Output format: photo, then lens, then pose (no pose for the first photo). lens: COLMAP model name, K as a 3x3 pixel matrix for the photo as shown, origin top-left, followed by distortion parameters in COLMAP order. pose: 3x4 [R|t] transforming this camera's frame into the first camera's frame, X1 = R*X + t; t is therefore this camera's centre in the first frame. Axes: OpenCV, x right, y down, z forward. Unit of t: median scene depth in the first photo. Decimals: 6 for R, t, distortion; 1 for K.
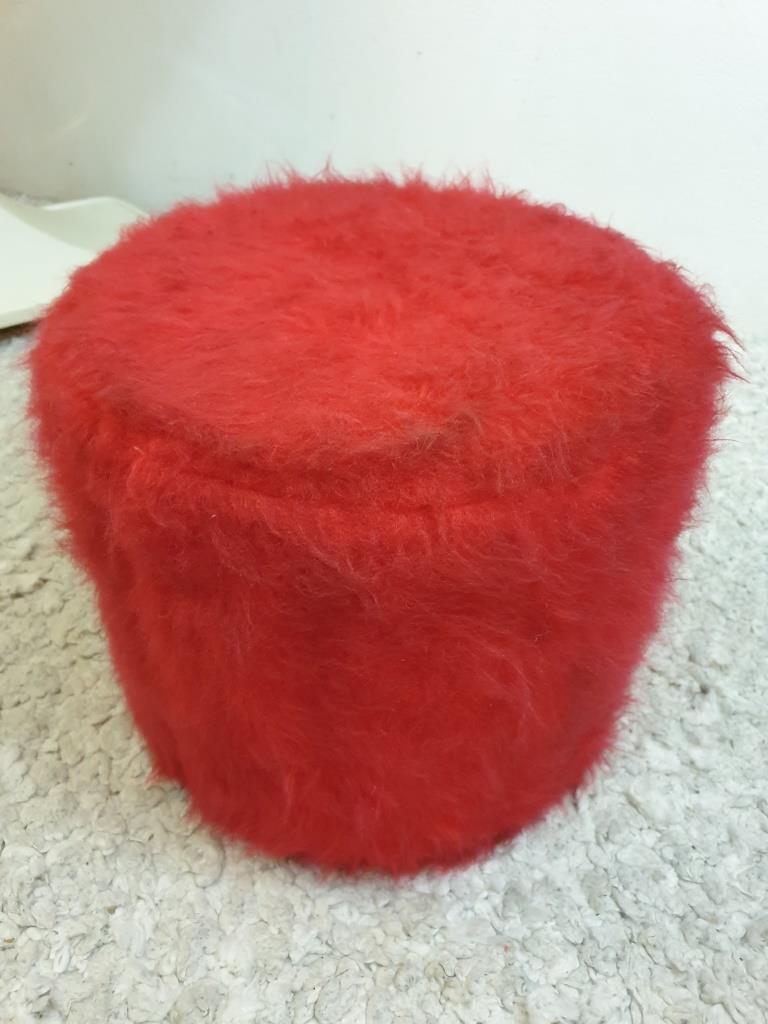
lens RADIAL K [[790.3, 0, 374.2], [0, 790.3, 516.6], [0, 0, 1]] dist [0.020926, 0.004309]
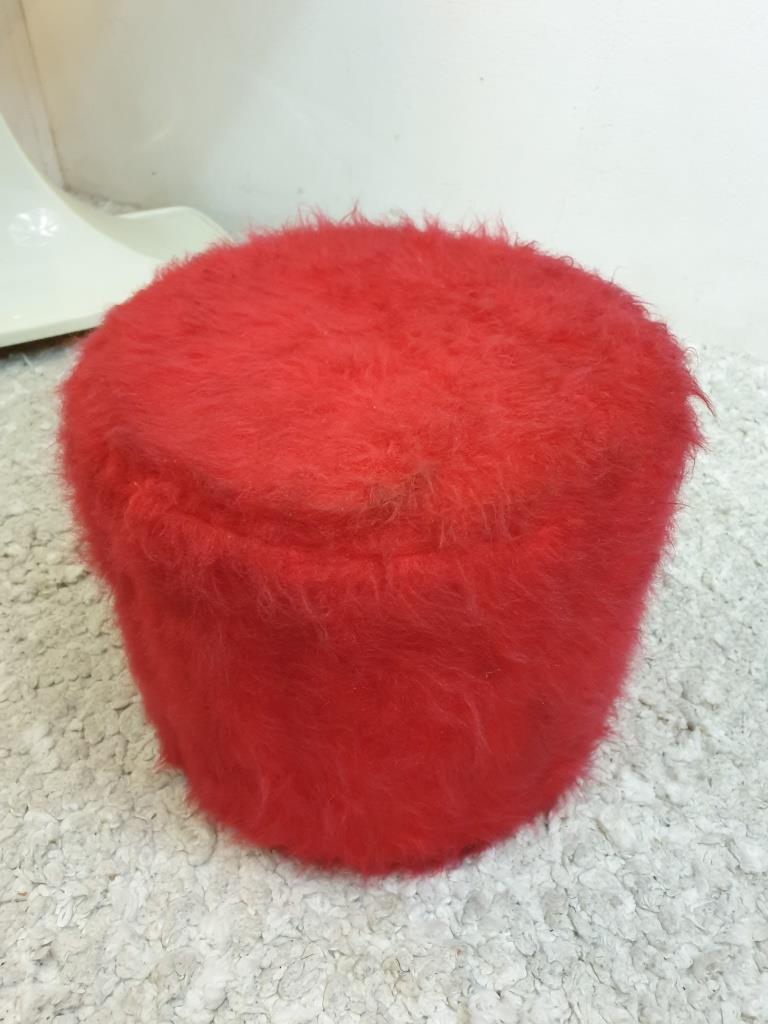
lens RADIAL K [[790.3, 0, 374.1], [0, 790.3, 519.8], [0, 0, 1]] dist [0.020926, 0.004309]
pose [[0.993365, 0.065450, -0.094558, 0.108261], [-0.063786, 0.997753, 0.020517, -0.055779], [0.095689, -0.014349, 0.995308, -0.075622]]
